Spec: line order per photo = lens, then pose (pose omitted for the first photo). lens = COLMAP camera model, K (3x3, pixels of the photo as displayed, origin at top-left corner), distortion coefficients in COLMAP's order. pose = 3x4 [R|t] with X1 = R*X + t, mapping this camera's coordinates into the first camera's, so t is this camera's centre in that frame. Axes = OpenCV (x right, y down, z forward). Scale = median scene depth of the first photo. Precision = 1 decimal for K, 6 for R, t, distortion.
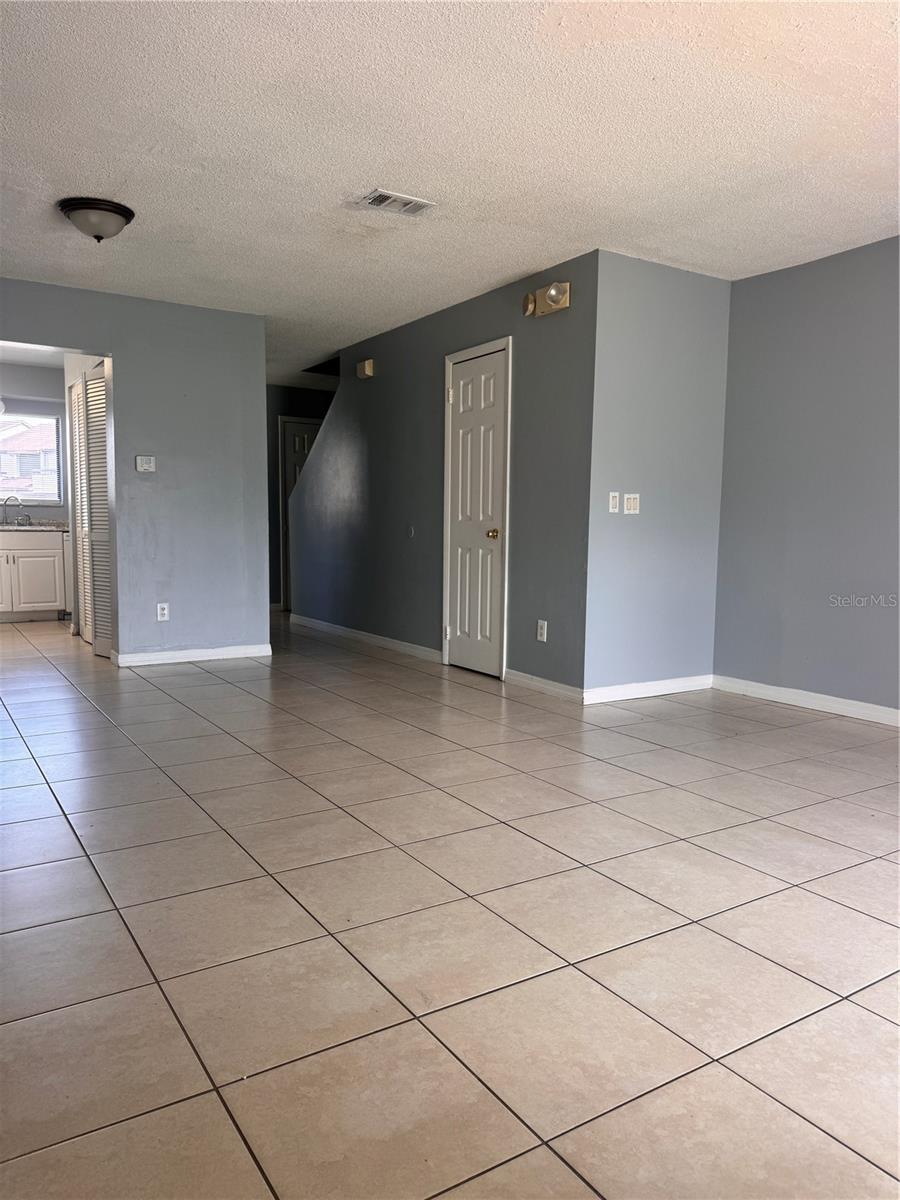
lens RADIAL K [[852.9, 0, 452.8], [0, 852.9, 599.9], [0, 0, 1]] dist [0.026498, -0.006823]
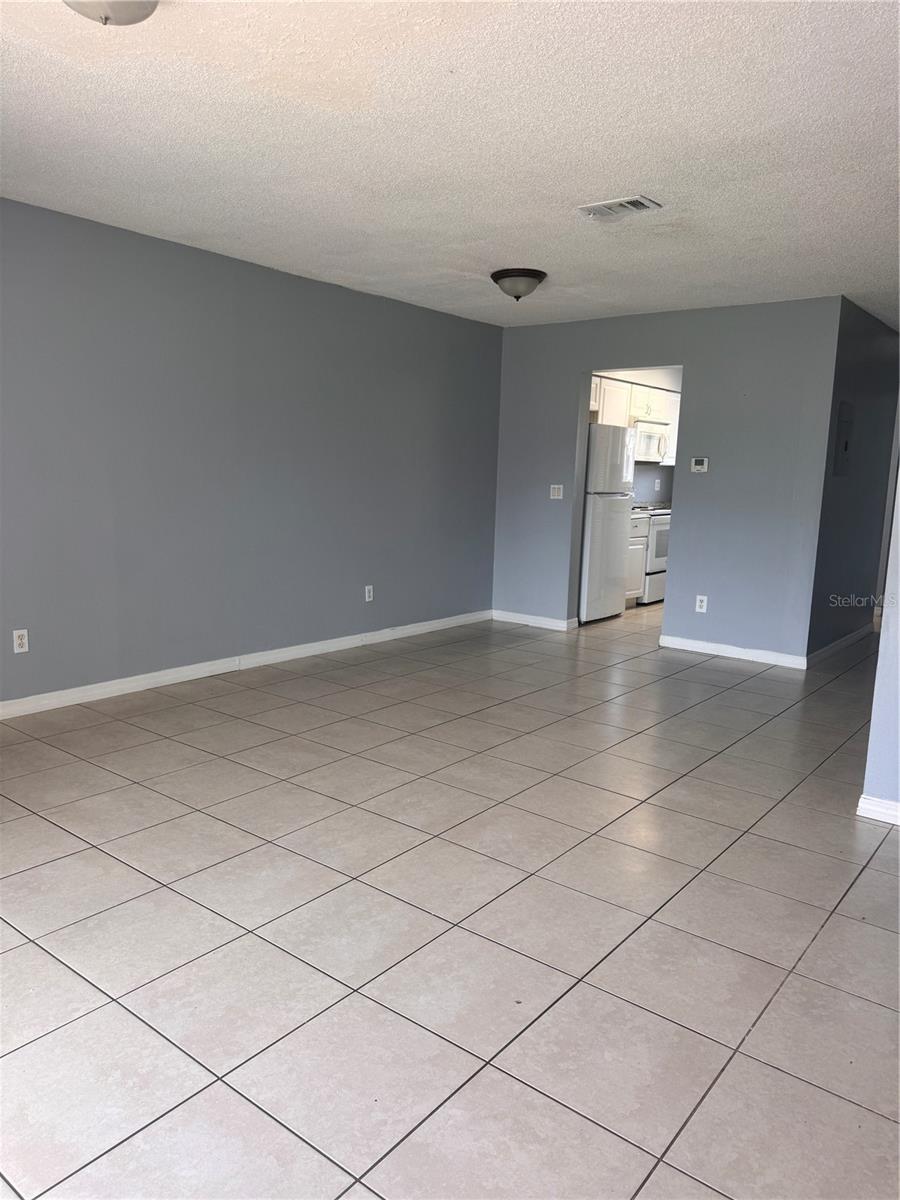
lens RADIAL K [[852.9, 0, 453.4], [0, 852.9, 599.8], [0, 0, 1]] dist [0.026498, -0.006823]
pose [[0.332759, 0.147810, -0.931356, 1.040906], [-0.115012, 0.986628, 0.115490, -0.147997], [0.935972, 0.068687, 0.345309, 0.652442]]
